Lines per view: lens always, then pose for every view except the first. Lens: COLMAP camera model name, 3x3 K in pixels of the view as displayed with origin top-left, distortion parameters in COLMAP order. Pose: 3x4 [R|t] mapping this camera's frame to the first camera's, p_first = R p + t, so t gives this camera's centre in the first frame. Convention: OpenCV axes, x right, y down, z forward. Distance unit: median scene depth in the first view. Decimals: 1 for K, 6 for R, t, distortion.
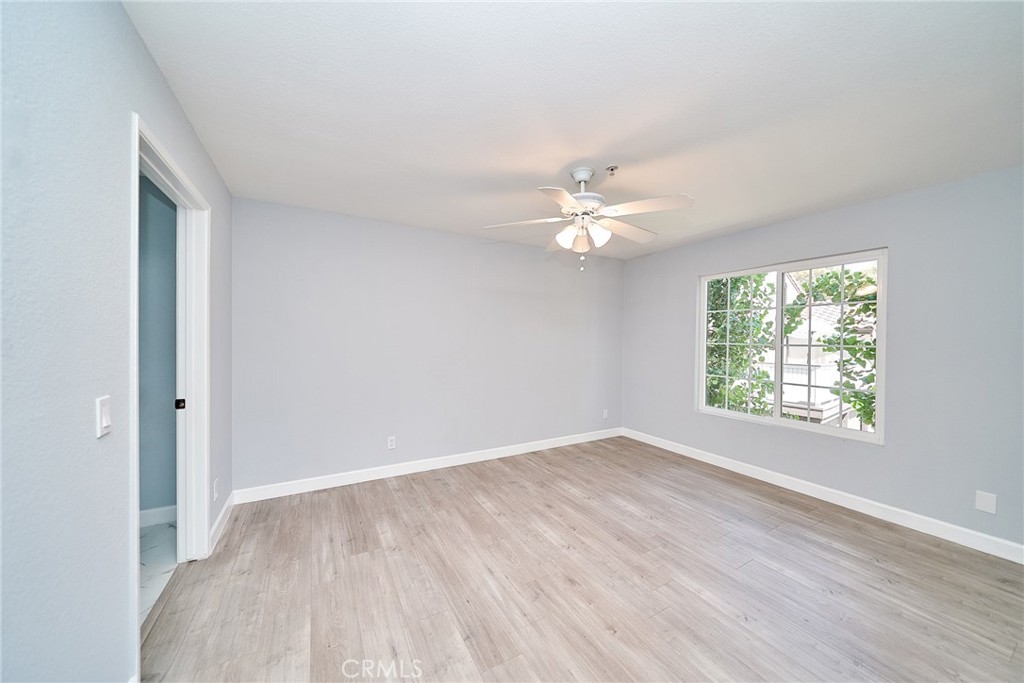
lens RADIAL K [[362.9, 0, 509.7], [0, 362.9, 338.8], [0, 0, 1]] dist [-0.000385, -0.000324]
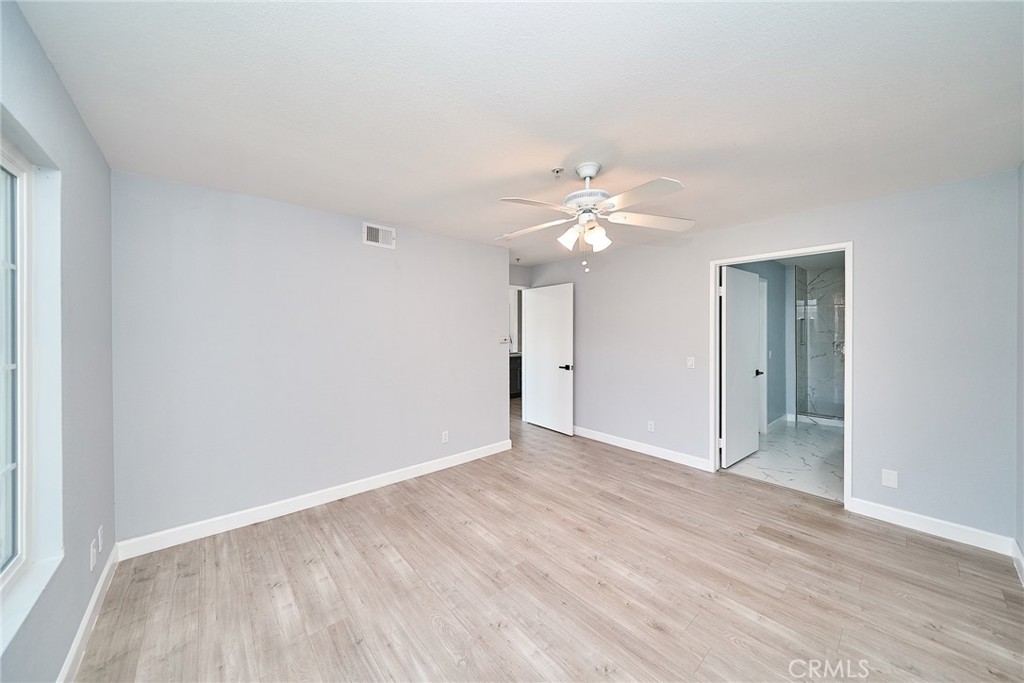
lens RADIAL K [[362.9, 0, 509.7], [0, 362.9, 338.8], [0, 0, 1]] dist [-0.000385, -0.000324]
pose [[-0.978286, -0.002898, -0.207241, 0.562861], [-0.008396, 0.999636, 0.025654, -0.034796], [0.207091, 0.026837, -0.977953, 1.796651]]
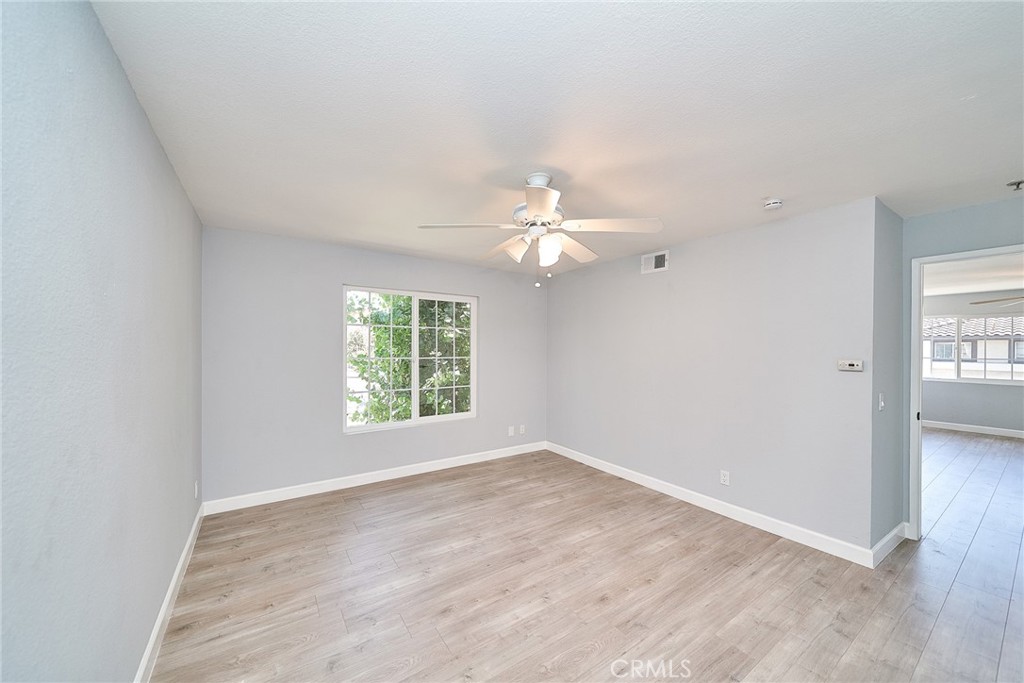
lens RADIAL K [[362.9, 0, 509.7], [0, 362.9, 338.8], [0, 0, 1]] dist [-0.000385, -0.000324]
pose [[-0.088556, 0.011090, 0.996009, -0.681757], [-0.002273, 0.999933, -0.011336, -0.043126], [-0.996069, -0.003268, -0.088525, 1.111230]]
